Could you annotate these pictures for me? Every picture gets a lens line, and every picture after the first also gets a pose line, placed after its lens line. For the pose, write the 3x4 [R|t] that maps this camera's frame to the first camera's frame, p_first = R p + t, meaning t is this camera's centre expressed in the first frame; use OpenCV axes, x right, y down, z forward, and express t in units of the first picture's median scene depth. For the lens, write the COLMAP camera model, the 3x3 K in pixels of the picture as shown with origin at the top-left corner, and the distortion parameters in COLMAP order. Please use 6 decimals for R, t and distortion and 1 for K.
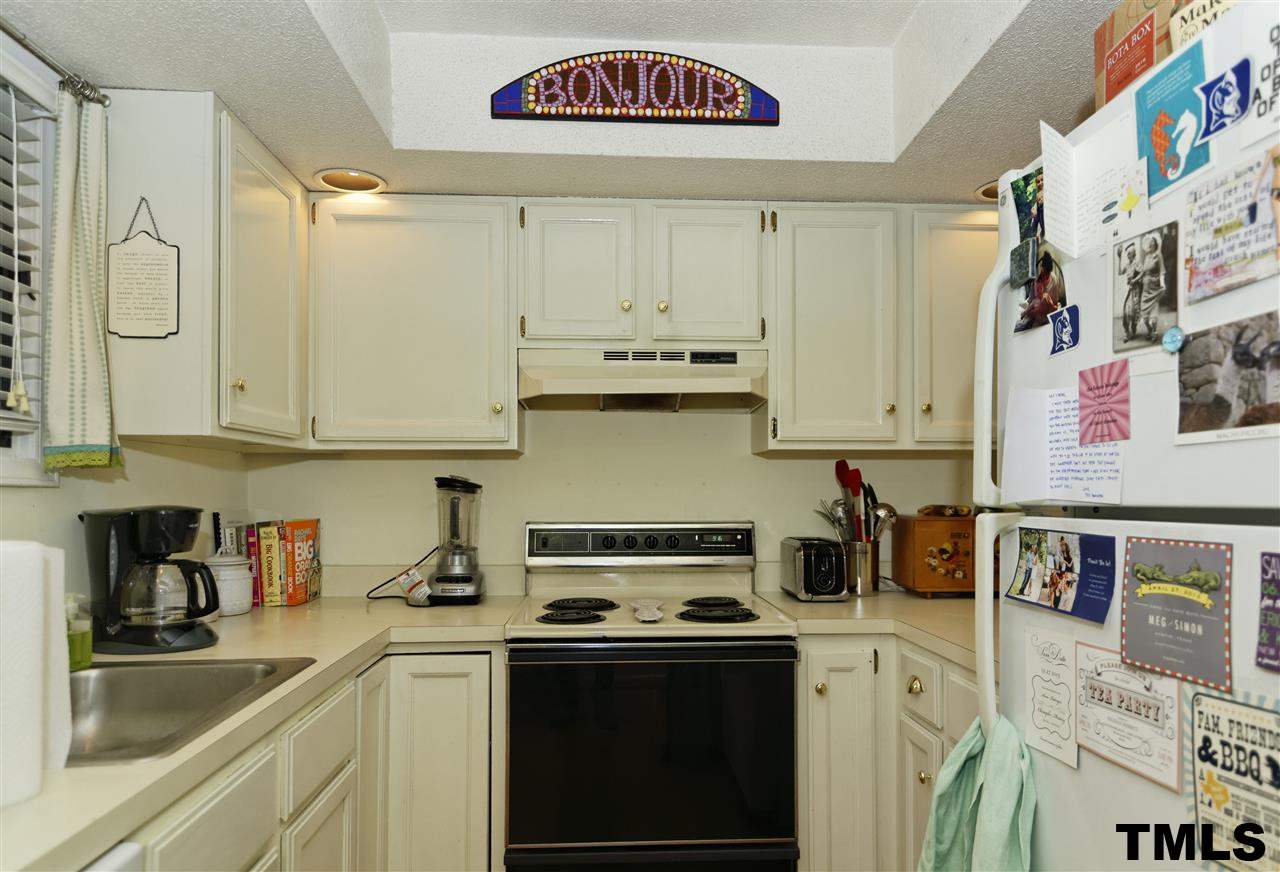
lens RADIAL K [[754.5, 0, 620.5], [0, 754.5, 475.5], [0, 0, 1]] dist [0.002264, 0.000641]
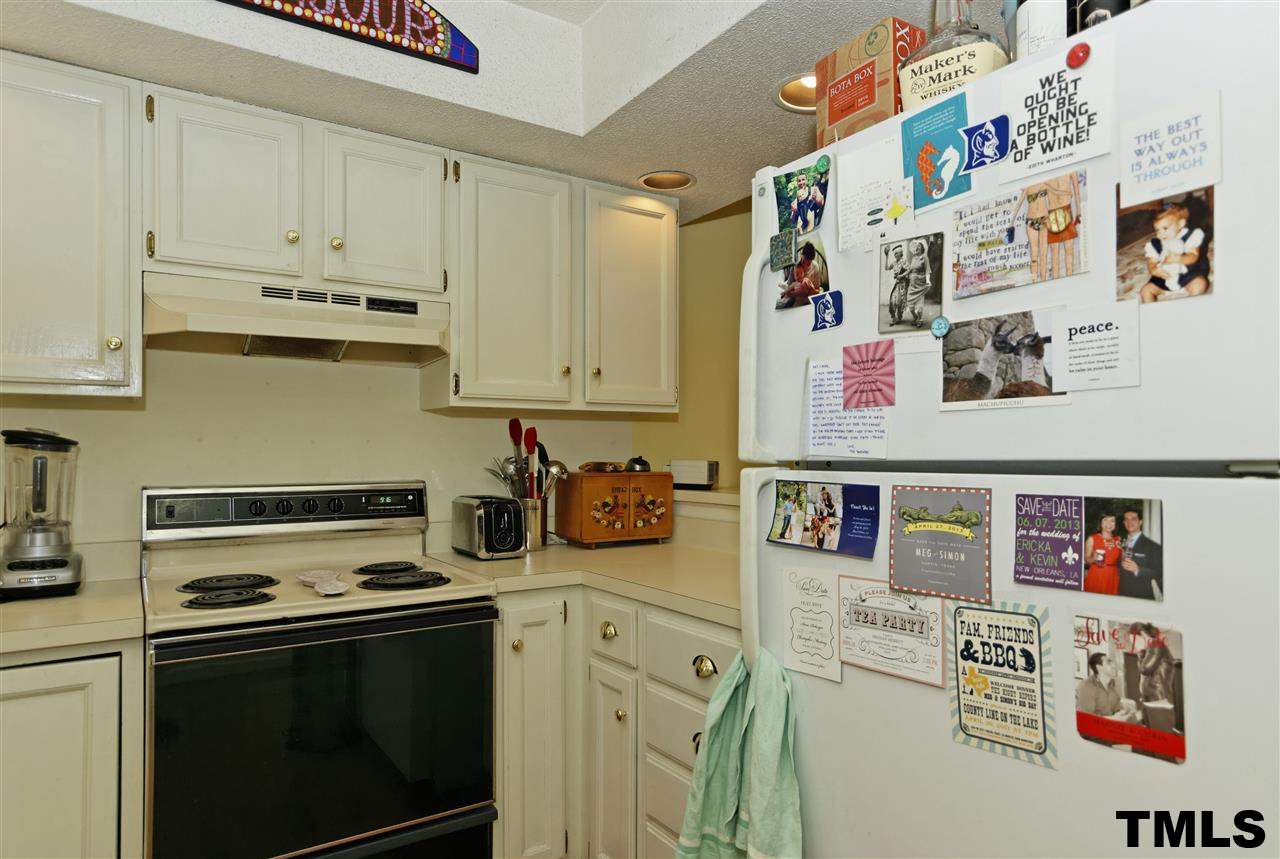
lens RADIAL K [[756.0, 0, 613.0], [0, 756.0, 437.8], [0, 0, 1]] dist [0.003739, -0.000376]
pose [[0.866886, 0.008286, 0.498437, -0.127069], [-0.010730, 0.999940, 0.002039, 0.002524], [-0.498390, -0.007116, 0.866924, 0.064339]]
